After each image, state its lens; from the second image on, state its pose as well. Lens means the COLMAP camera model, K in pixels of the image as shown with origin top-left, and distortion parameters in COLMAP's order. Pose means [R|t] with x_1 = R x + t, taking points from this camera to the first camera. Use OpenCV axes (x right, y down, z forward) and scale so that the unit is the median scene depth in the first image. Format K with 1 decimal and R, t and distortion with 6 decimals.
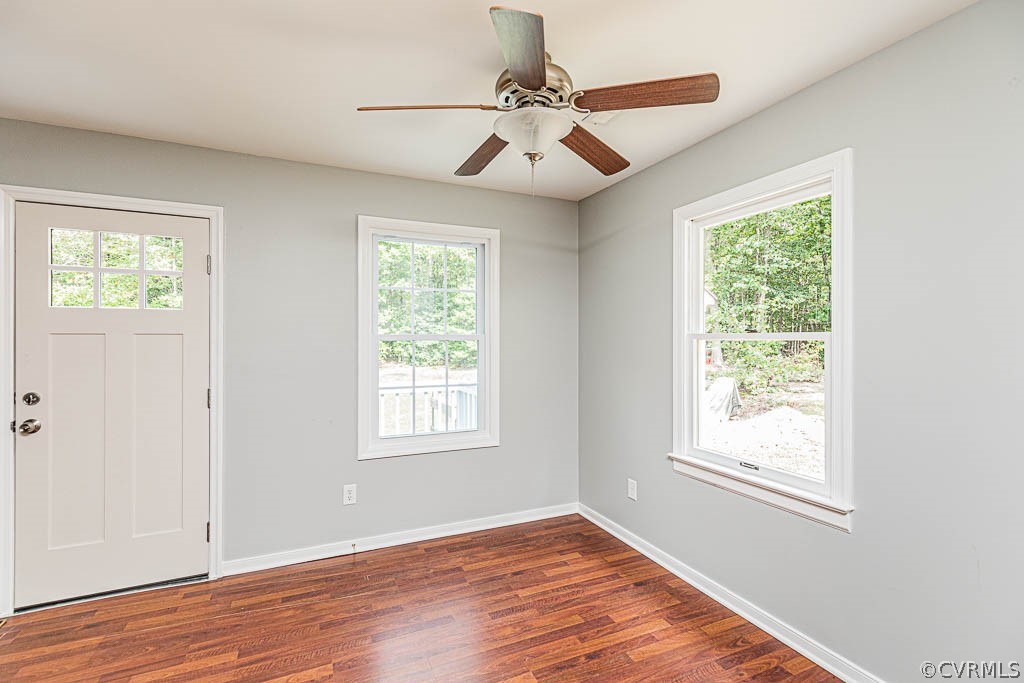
lens RADIAL K [[460.2, 0, 510.5], [0, 460.2, 338.5], [0, 0, 1]] dist [0.008731, -0.001852]
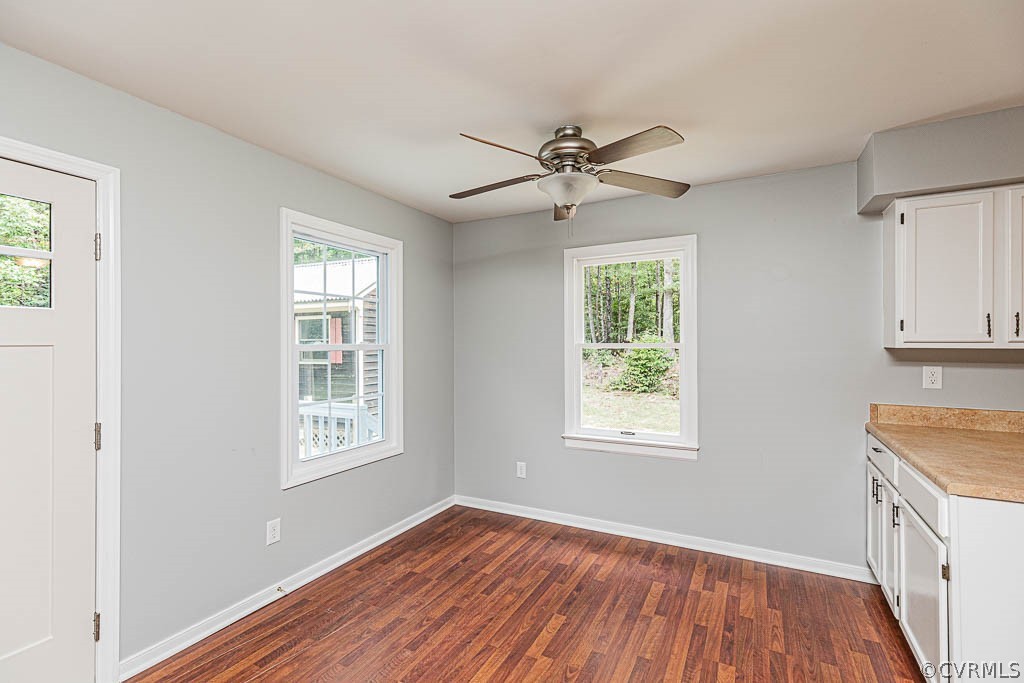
lens RADIAL K [[460.2, 0, 510.3], [0, 460.2, 341.6], [0, 0, 1]] dist [0.008731, -0.001852]
pose [[0.793082, -0.002327, 0.609110, -0.579251], [0.007216, 0.999958, -0.005575, -0.007155], [-0.609072, 0.008817, 0.793066, 0.053078]]
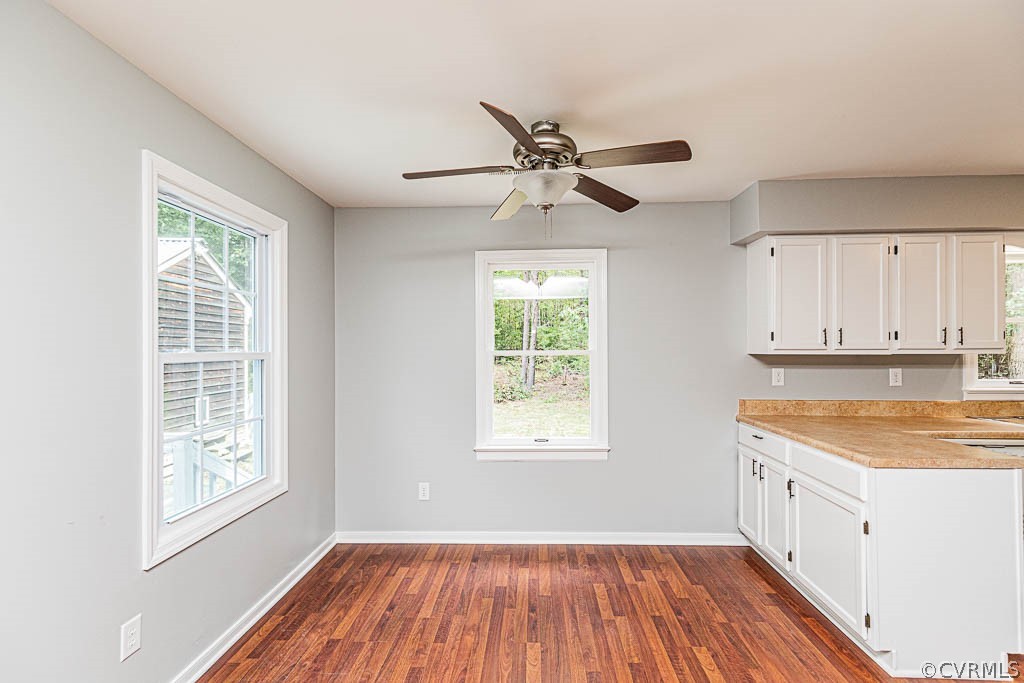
lens RADIAL K [[460.2, 0, 516.5], [0, 460.2, 346.3], [0, 0, 1]] dist [0.008731, -0.001852]
pose [[0.447394, 0.003625, 0.894330, -0.717107], [0.007872, 0.999937, -0.007991, -0.009613], [-0.894302, 0.010616, 0.447337, 0.354209]]
